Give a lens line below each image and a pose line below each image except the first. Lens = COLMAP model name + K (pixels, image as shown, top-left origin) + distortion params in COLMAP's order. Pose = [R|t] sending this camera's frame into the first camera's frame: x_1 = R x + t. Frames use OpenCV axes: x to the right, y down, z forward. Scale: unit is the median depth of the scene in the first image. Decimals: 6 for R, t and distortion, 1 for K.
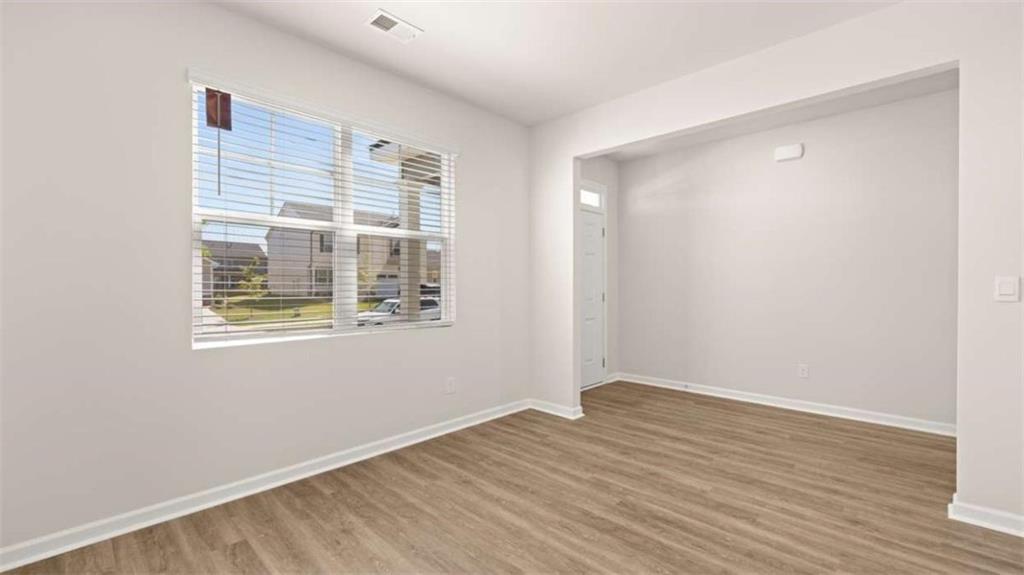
lens RADIAL K [[431.1, 0, 511.4], [0, 431.1, 286.2], [0, 0, 1]] dist [0.001780, -0.000054]
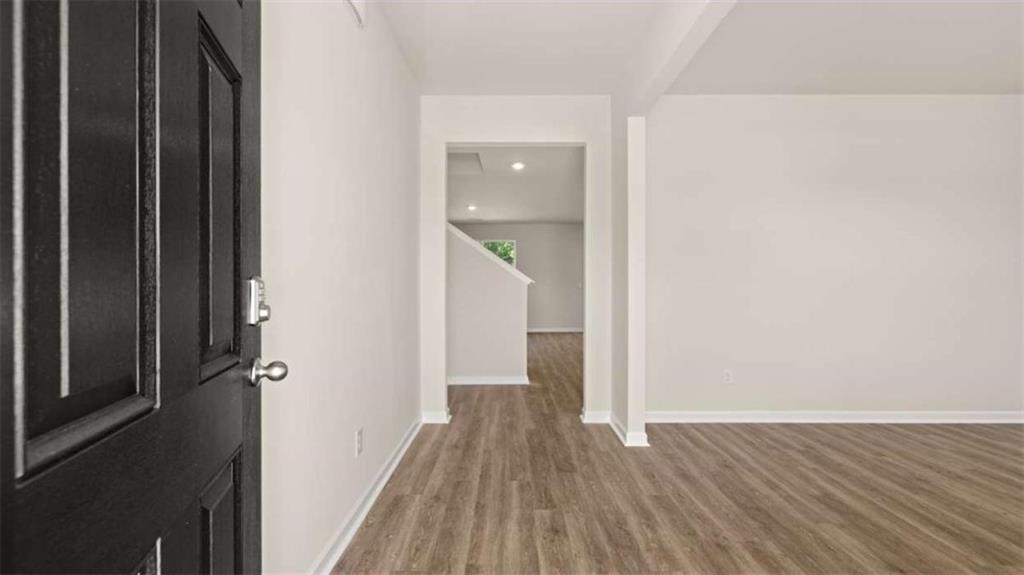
lens RADIAL K [[431.1, 0, 511.5], [0, 431.1, 284.9], [0, 0, 1]] dist [0.001780, -0.000054]
pose [[-0.692067, -0.002056, 0.721831, 0.297101], [0.003195, 0.999977, 0.005912, 0.010838], [-0.721827, 0.006398, -0.692044, 2.076925]]
